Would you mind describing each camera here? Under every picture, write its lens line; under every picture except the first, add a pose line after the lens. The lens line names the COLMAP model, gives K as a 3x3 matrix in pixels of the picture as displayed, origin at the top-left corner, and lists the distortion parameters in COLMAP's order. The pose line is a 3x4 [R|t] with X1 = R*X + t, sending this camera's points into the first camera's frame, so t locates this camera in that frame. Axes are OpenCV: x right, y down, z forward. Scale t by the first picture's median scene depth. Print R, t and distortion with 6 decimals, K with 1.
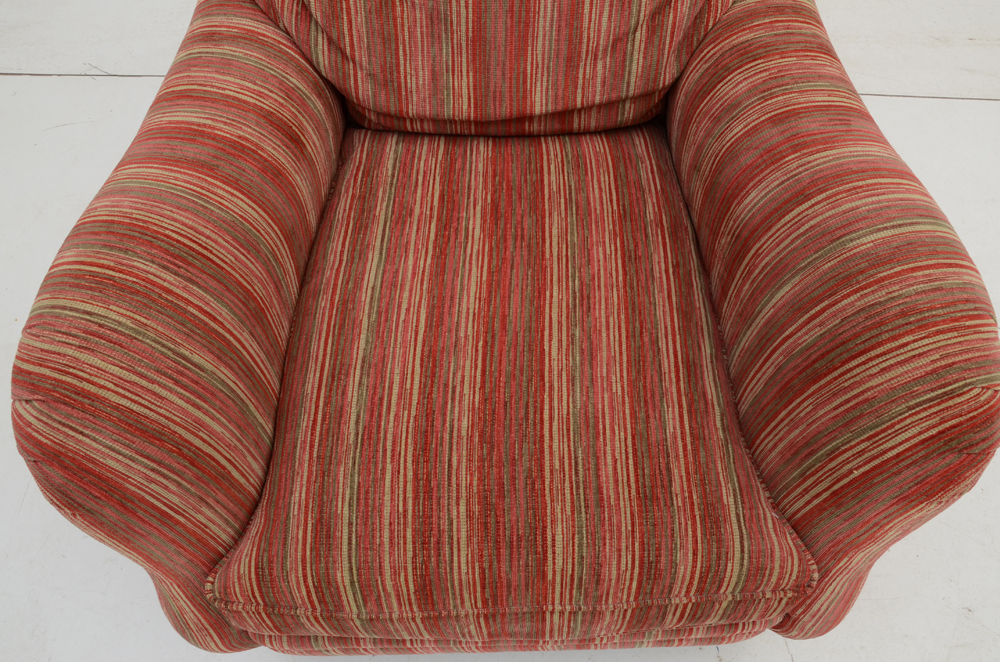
lens RADIAL K [[845.8, 0, 501.3], [0, 845.8, 335.6], [0, 0, 1]] dist [-0.110721, 0.044960]
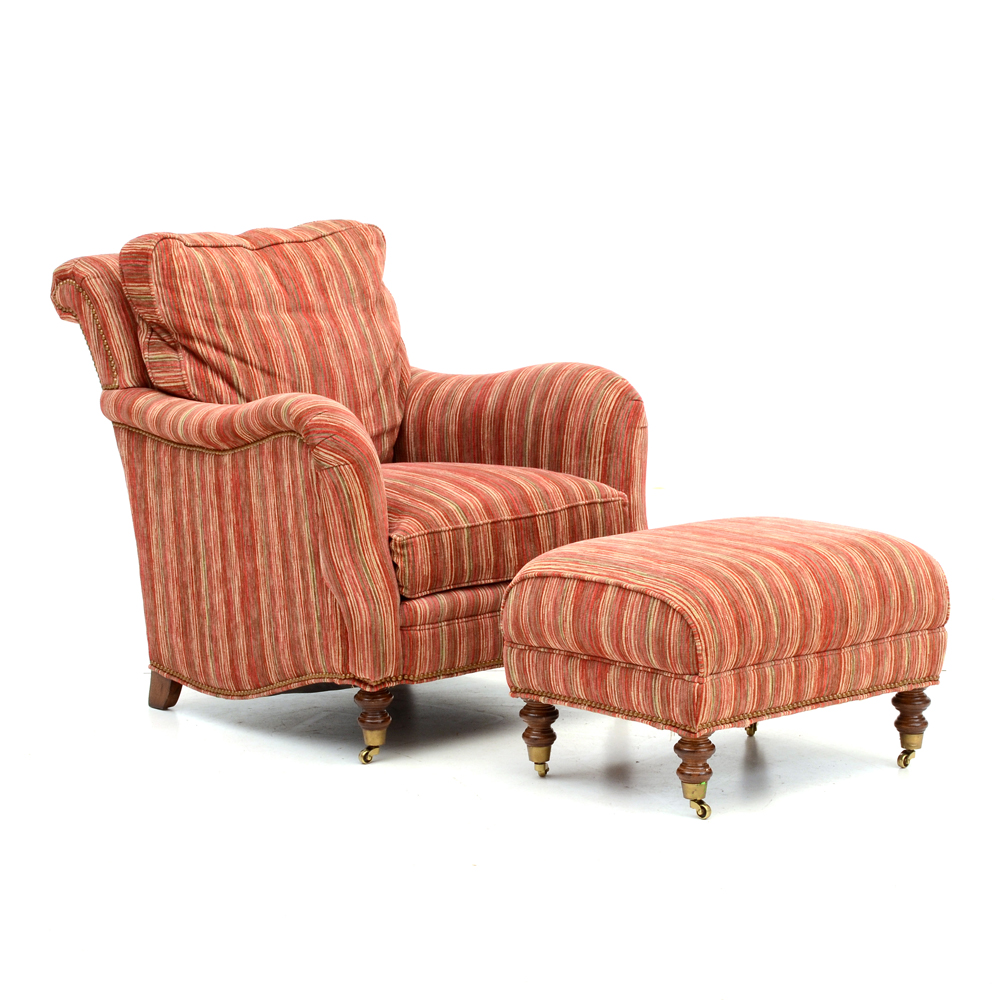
lens RADIAL K [[3819.1, 0, 508.8], [0, 3819.1, 502.8], [0, 0, 1]] dist [0.254273, 0.000000]
pose [[0.740126, -0.090238, 0.666387, -5.599567], [0.581672, 0.583173, -0.567068, 5.023305], [-0.337448, 0.807320, 0.484110, -3.156691]]
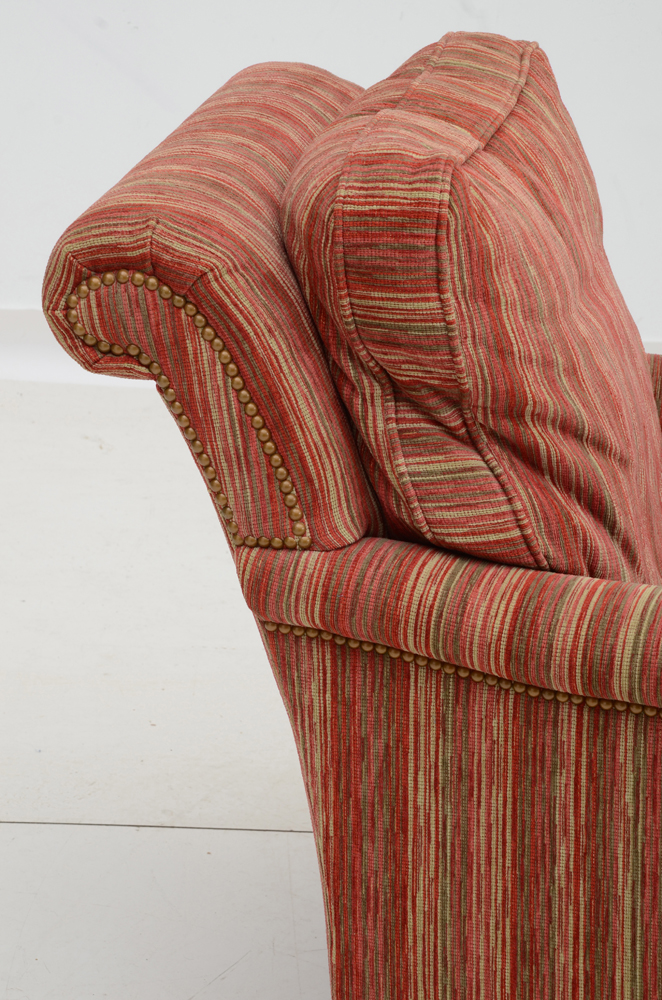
lens RADIAL K [[2799.0, 0, 318.4], [0, 2799.0, 519.9], [0, 0, 1]] dist [0.679135, 0.000000]
pose [[0.192357, -0.315047, 0.929378, -2.754130], [0.818171, 0.574415, 0.025379, -0.708419], [-0.541845, 0.755508, 0.368255, 0.221962]]
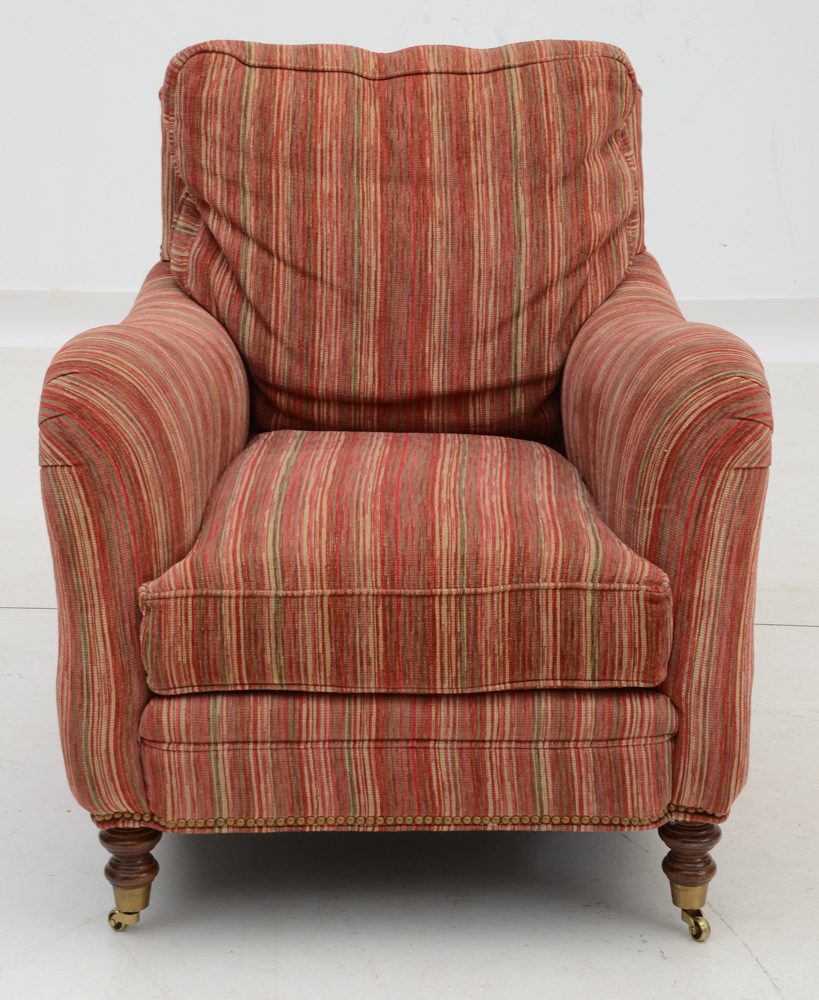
lens RADIAL K [[2835.2, 0, 404.6], [0, 2835.2, 379.9], [0, 0, 1]] dist [0.505320, 0.000000]
pose [[0.999833, 0.018136, -0.002066, 0.011877], [-0.014165, 0.699532, -0.714461, 2.746853], [-0.011512, 0.714371, 0.699673, -1.864570]]
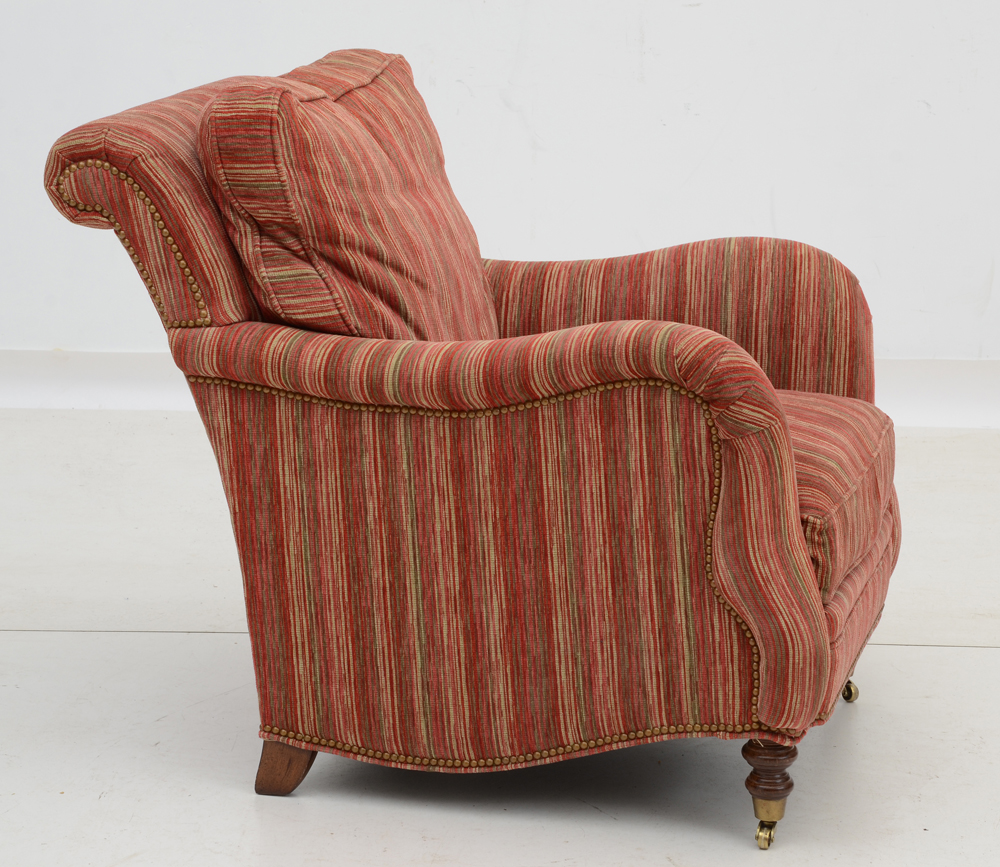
lens RADIAL K [[3343.5, 0, 571.3], [0, 3343.5, 433.8], [0, 0, 1]] dist [0.573188, 0.000000]
pose [[0.242528, -0.190330, 0.951291, -5.110662], [0.833638, 0.542430, -0.104006, 0.434785], [-0.496214, 0.818257, 0.290221, -0.420152]]
